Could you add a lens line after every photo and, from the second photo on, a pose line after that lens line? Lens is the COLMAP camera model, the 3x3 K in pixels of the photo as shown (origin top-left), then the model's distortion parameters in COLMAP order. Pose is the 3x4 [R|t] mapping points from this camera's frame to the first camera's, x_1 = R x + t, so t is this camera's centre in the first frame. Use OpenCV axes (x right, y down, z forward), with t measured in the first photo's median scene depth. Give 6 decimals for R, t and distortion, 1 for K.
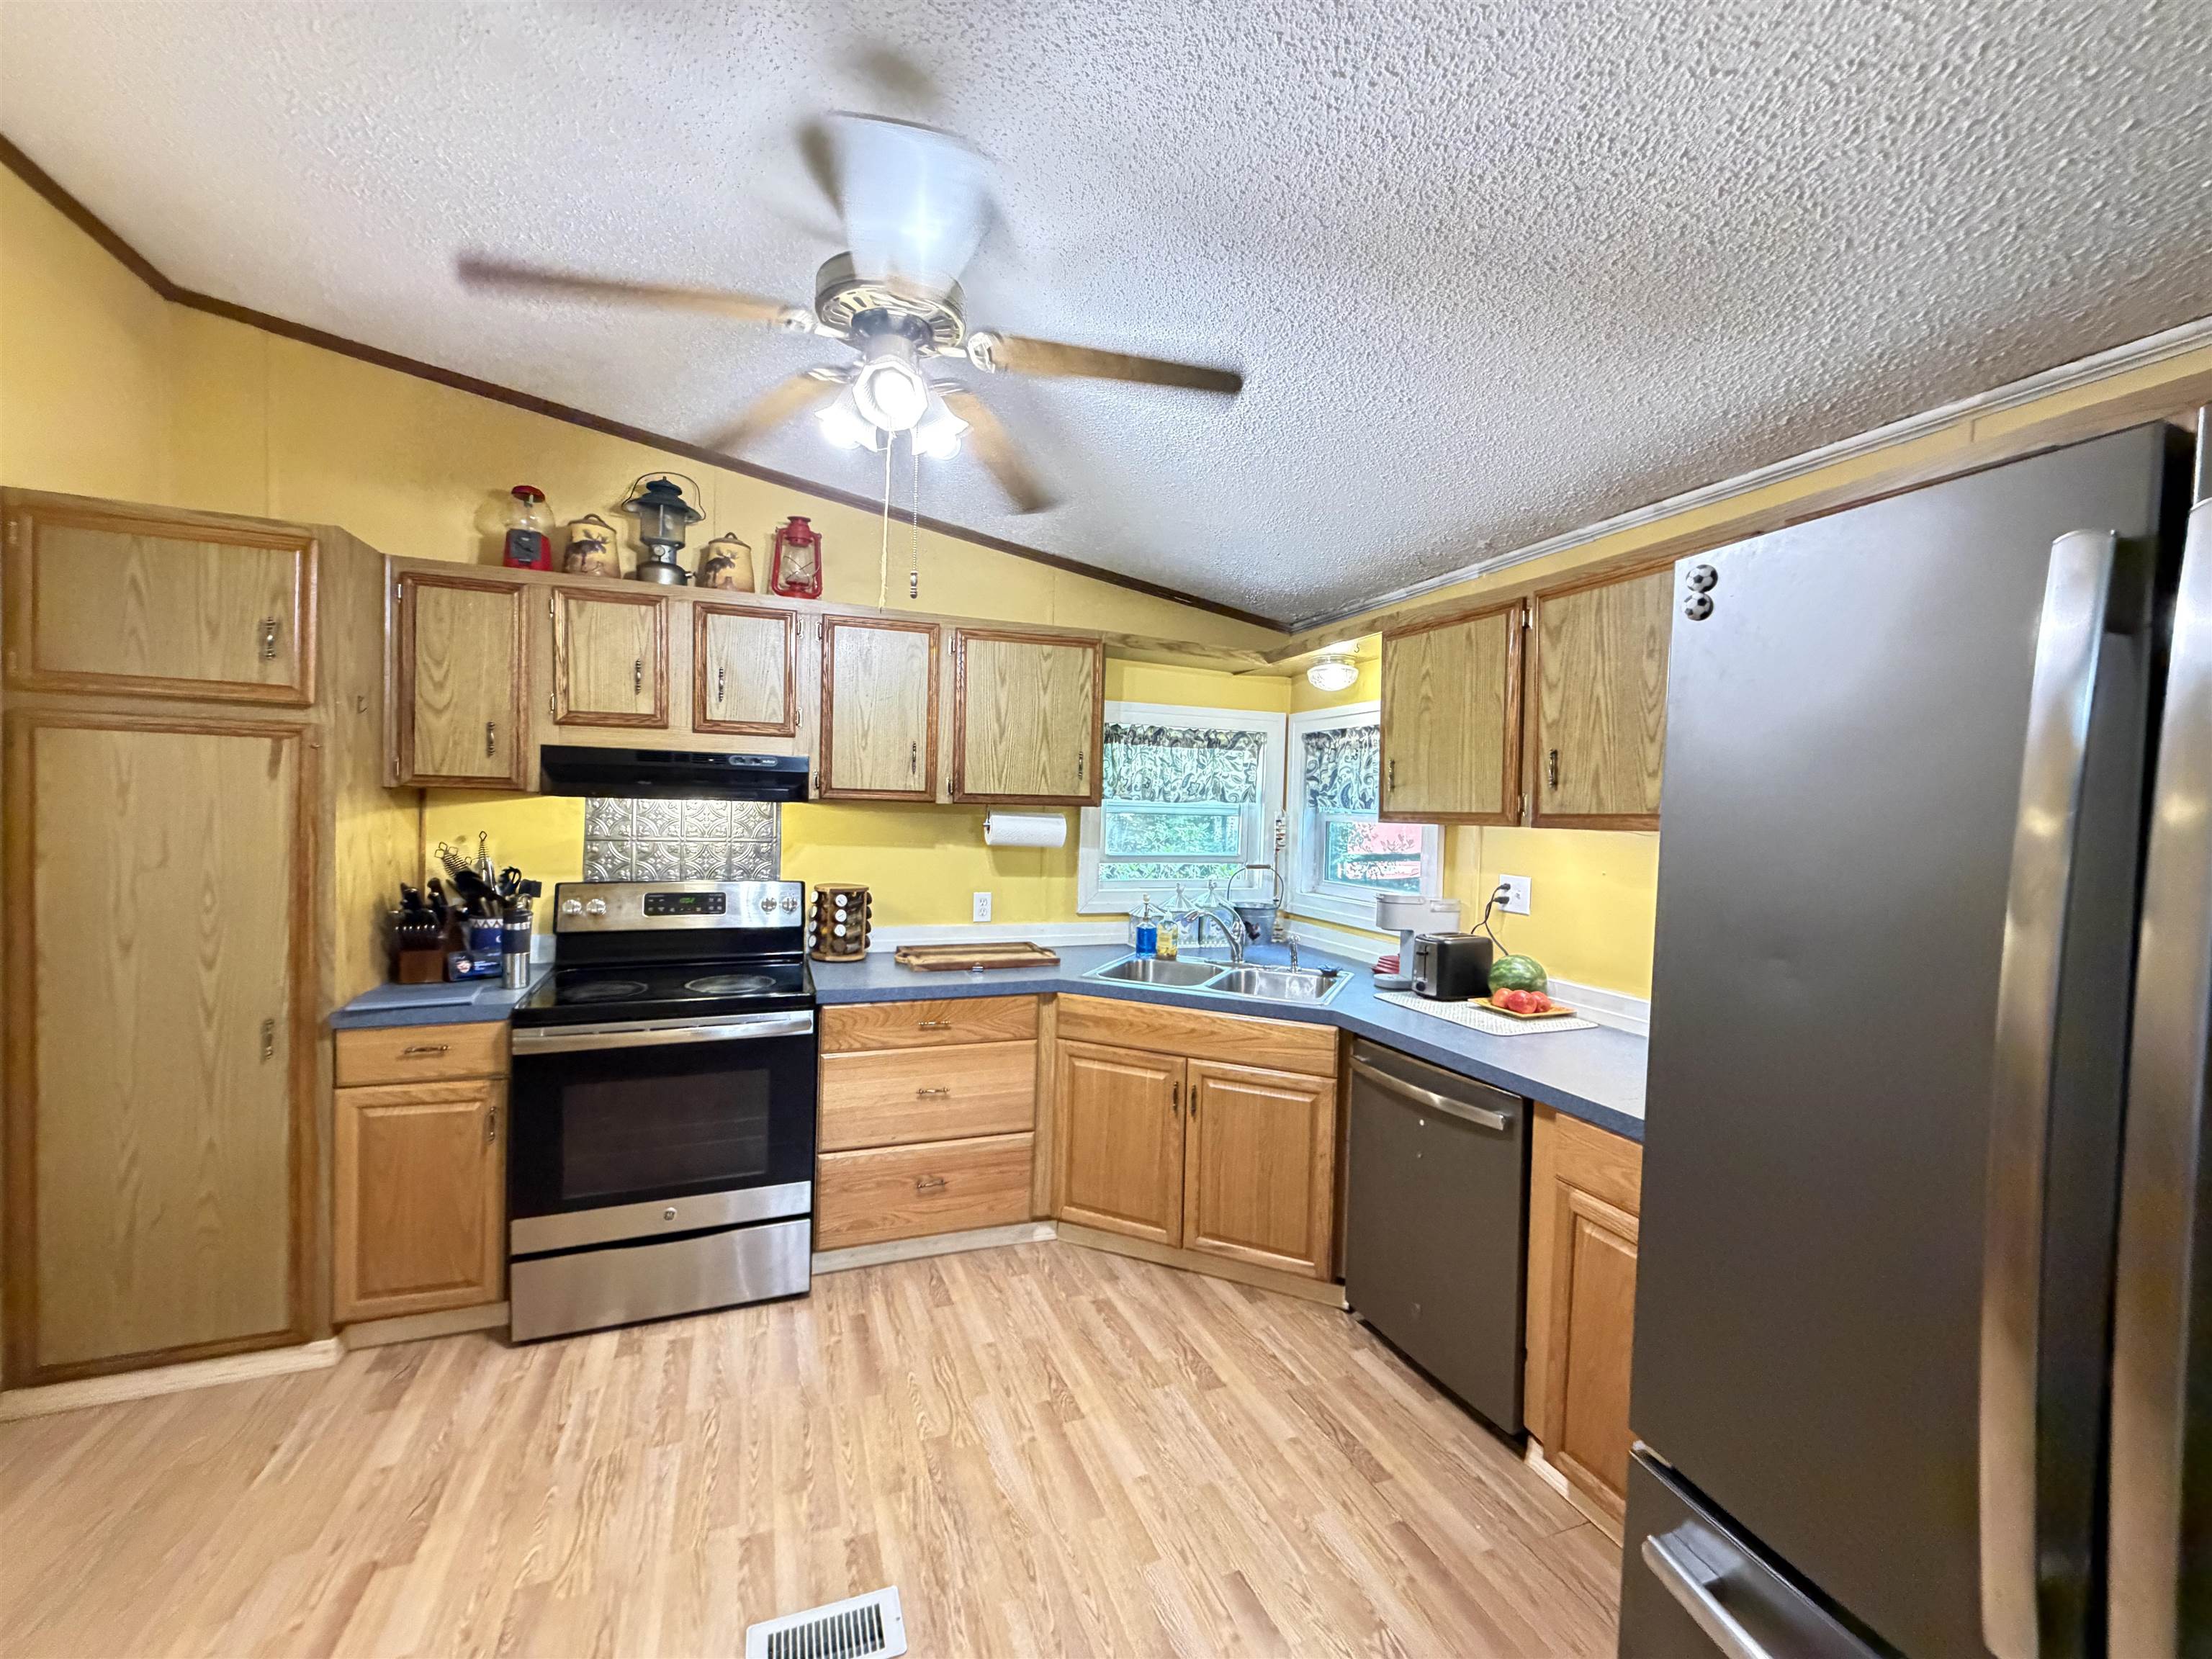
lens RADIAL K [[873.7, 0, 1106.0], [0, 873.7, 829.5], [0, 0, 1]] dist [-0.000940, -0.000517]
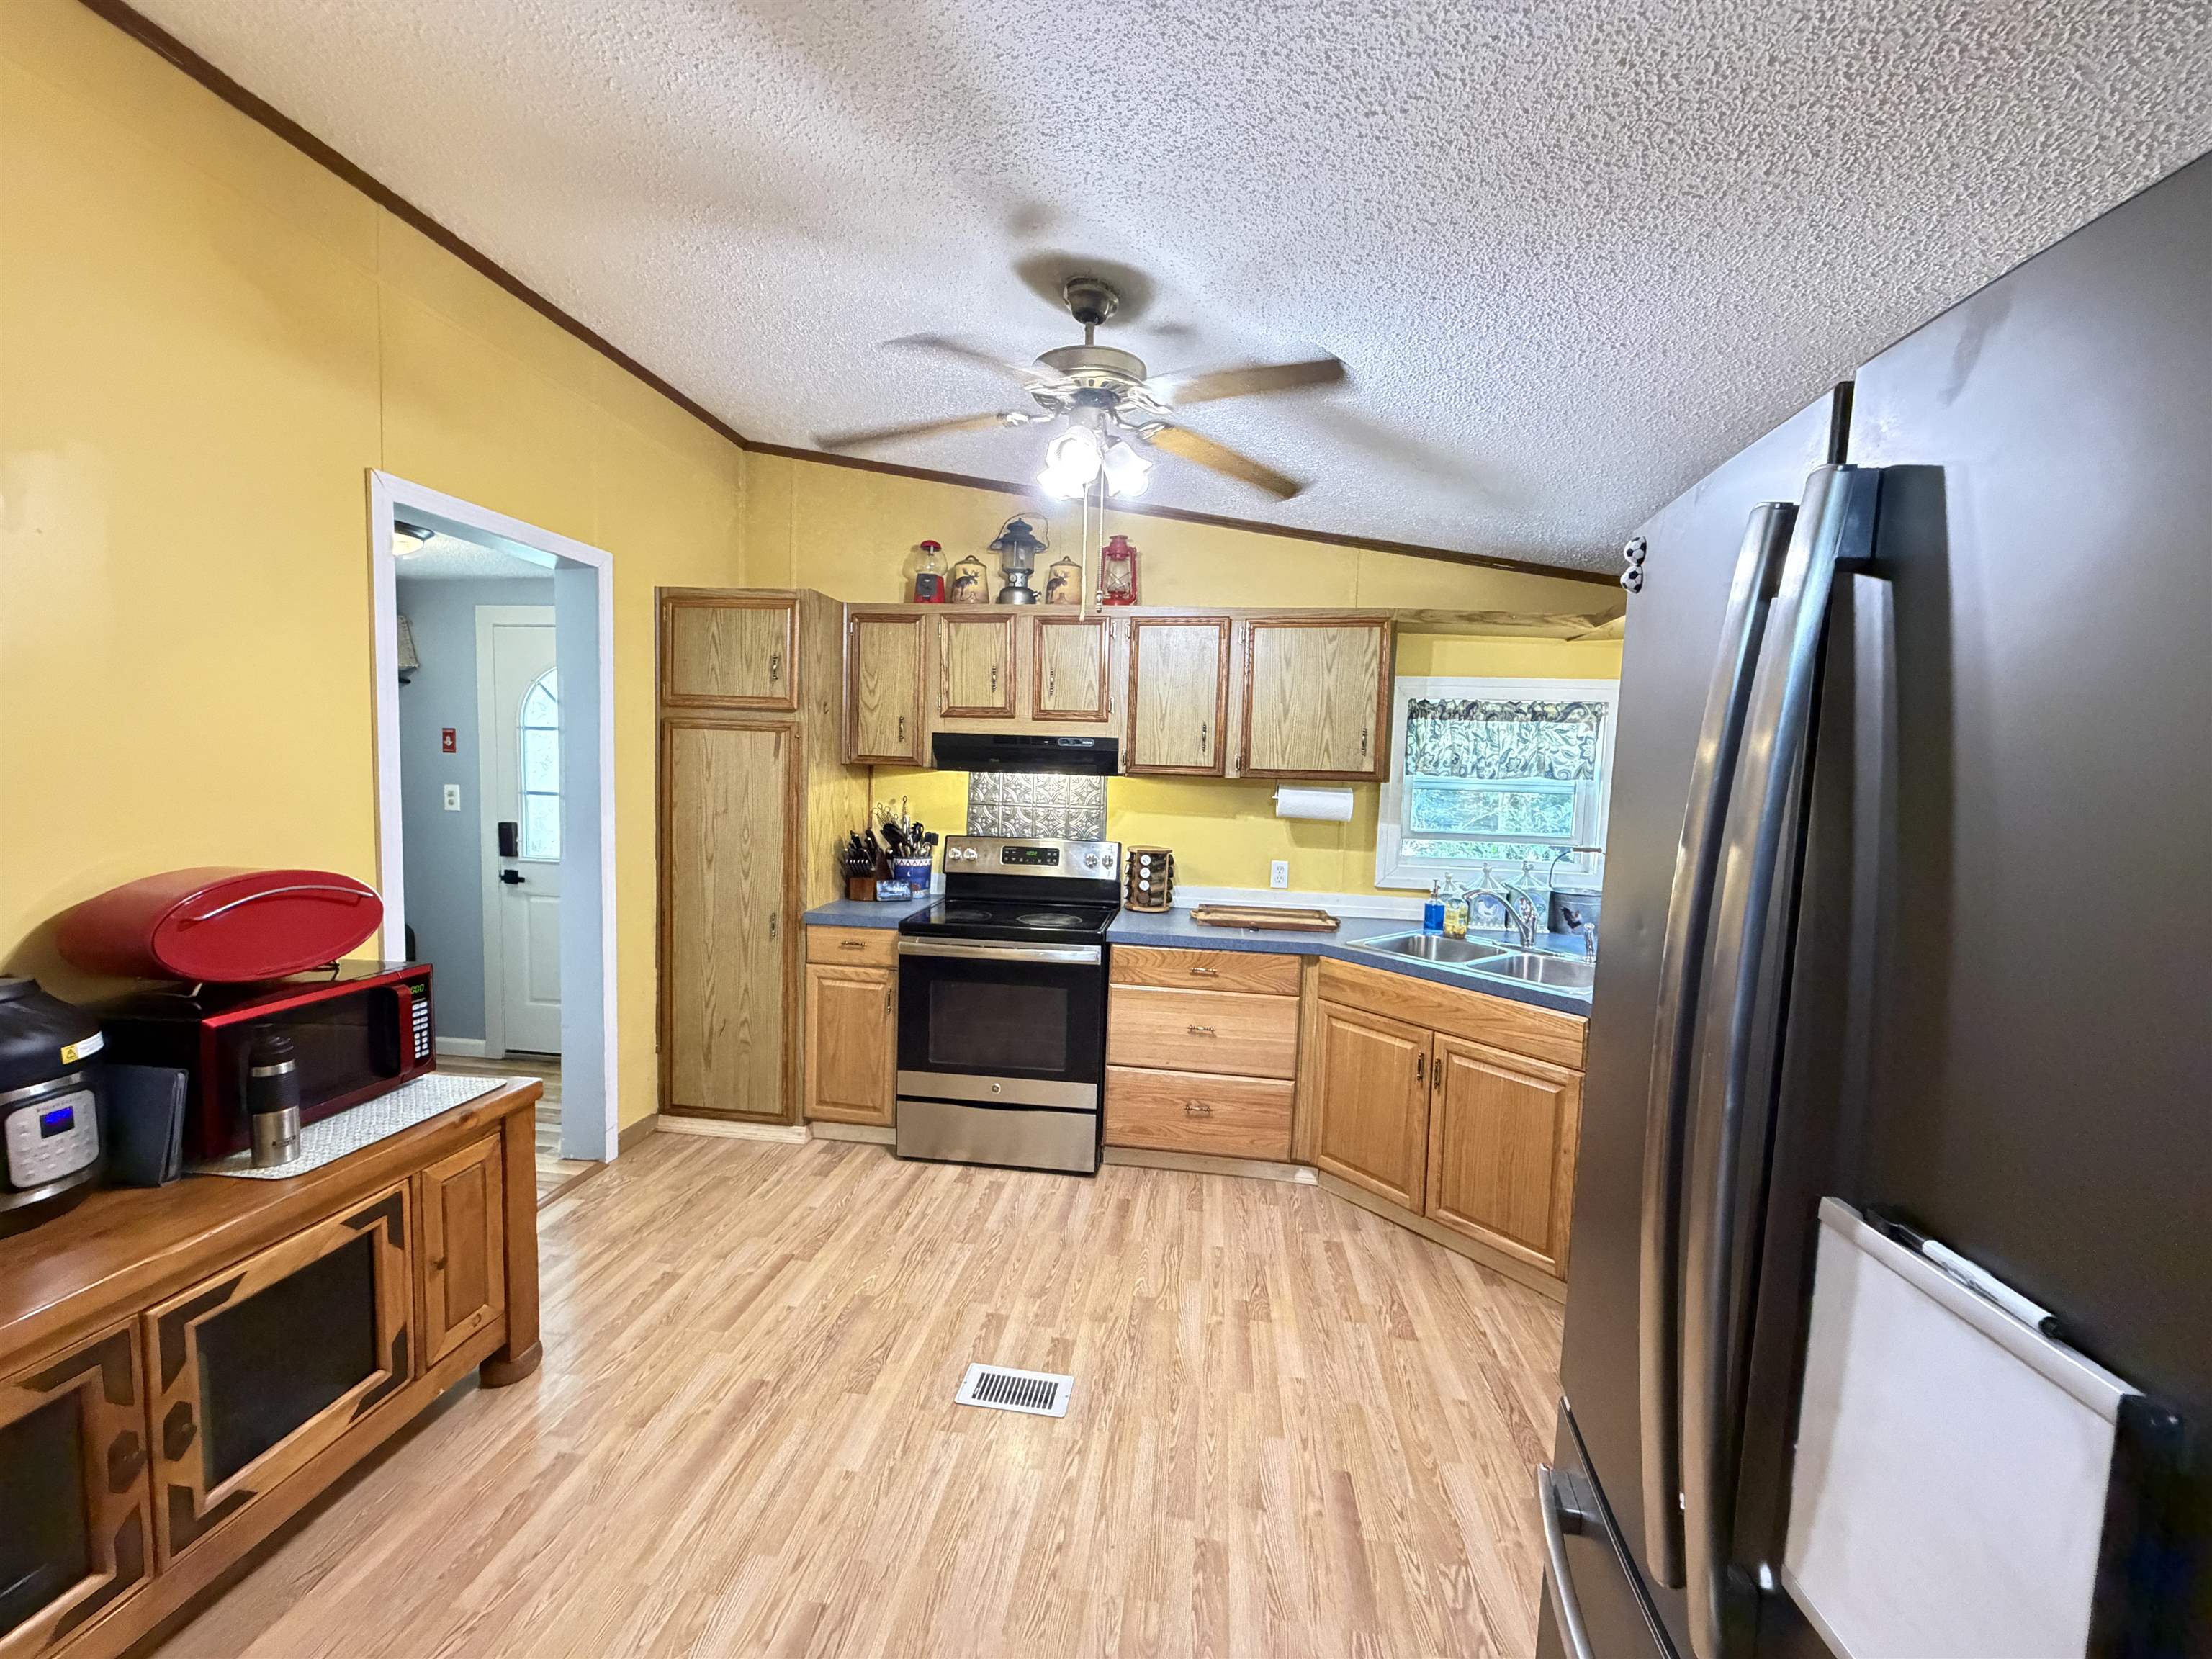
lens RADIAL K [[873.7, 0, 1106.0], [0, 873.7, 829.5], [0, 0, 1]] dist [-0.000940, -0.000517]
pose [[0.878091, 0.034446, -0.477252, 0.235995], [-0.022100, 0.999261, 0.031460, 0.004935], [0.477983, -0.017078, 0.878203, -0.064322]]
